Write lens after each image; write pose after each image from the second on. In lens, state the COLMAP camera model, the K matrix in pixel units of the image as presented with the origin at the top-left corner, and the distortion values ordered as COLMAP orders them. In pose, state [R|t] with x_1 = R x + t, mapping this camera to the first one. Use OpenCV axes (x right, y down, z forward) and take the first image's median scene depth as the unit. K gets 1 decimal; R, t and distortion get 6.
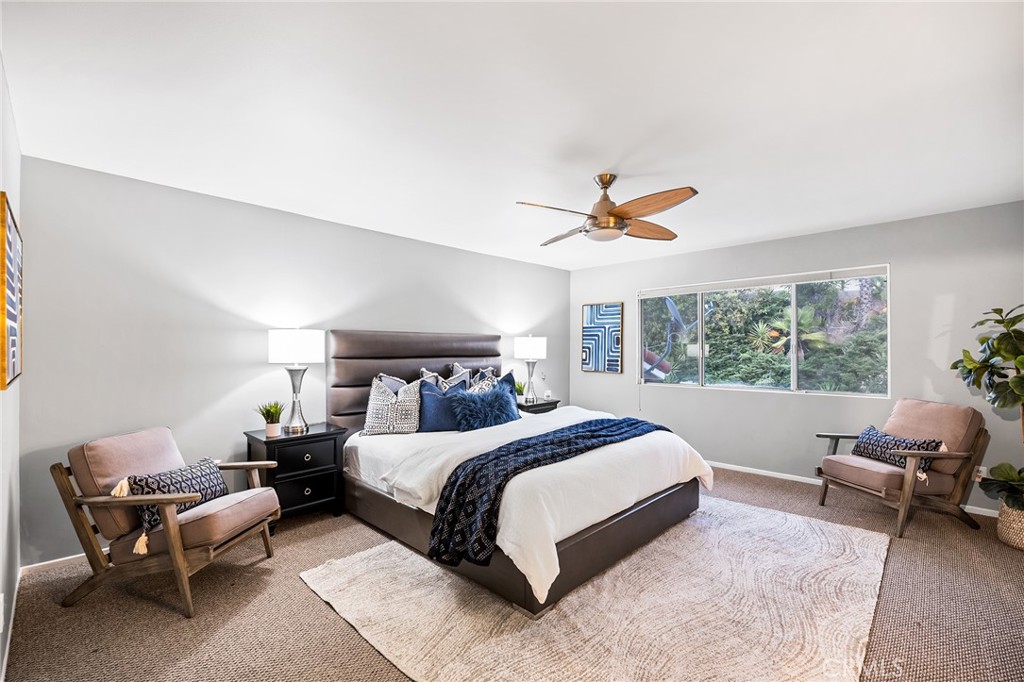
lens RADIAL K [[438.8, 0, 512.0], [0, 438.8, 341.0], [0, 0, 1]] dist [0.000262, 0.000013]
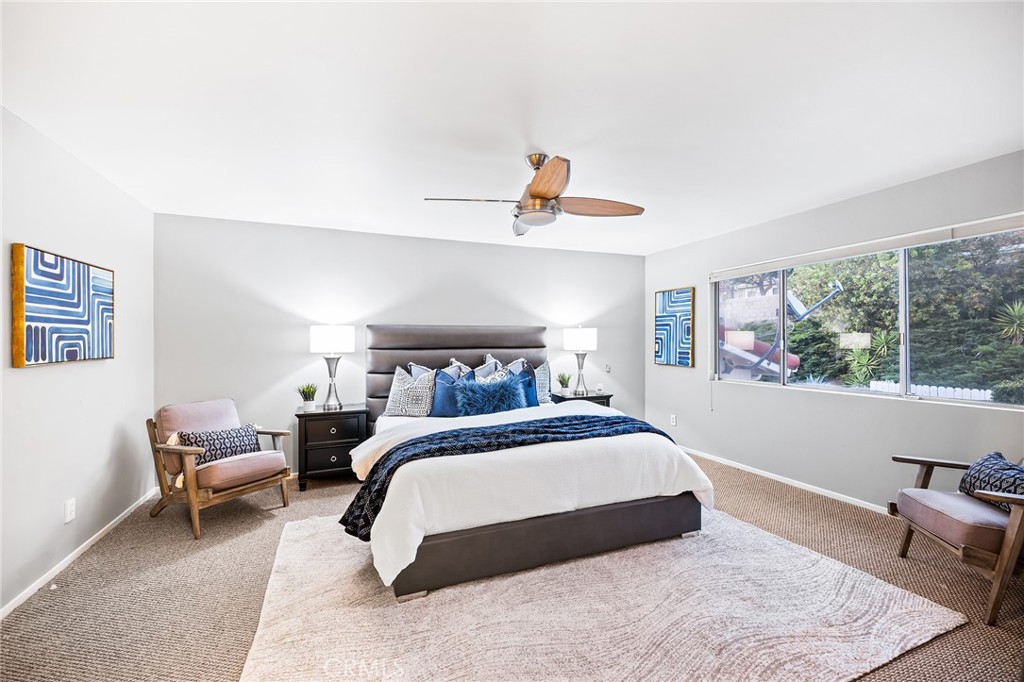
lens RADIAL K [[426.1, 0, 511.2], [0, 426.1, 333.0], [0, 0, 1]] dist [0.000901, -0.000058]
pose [[0.915798, -0.011323, -0.401479, 0.403686], [0.011072, 0.999934, -0.002944, 0.004225], [0.401486, -0.001750, 0.915863, 0.106782]]
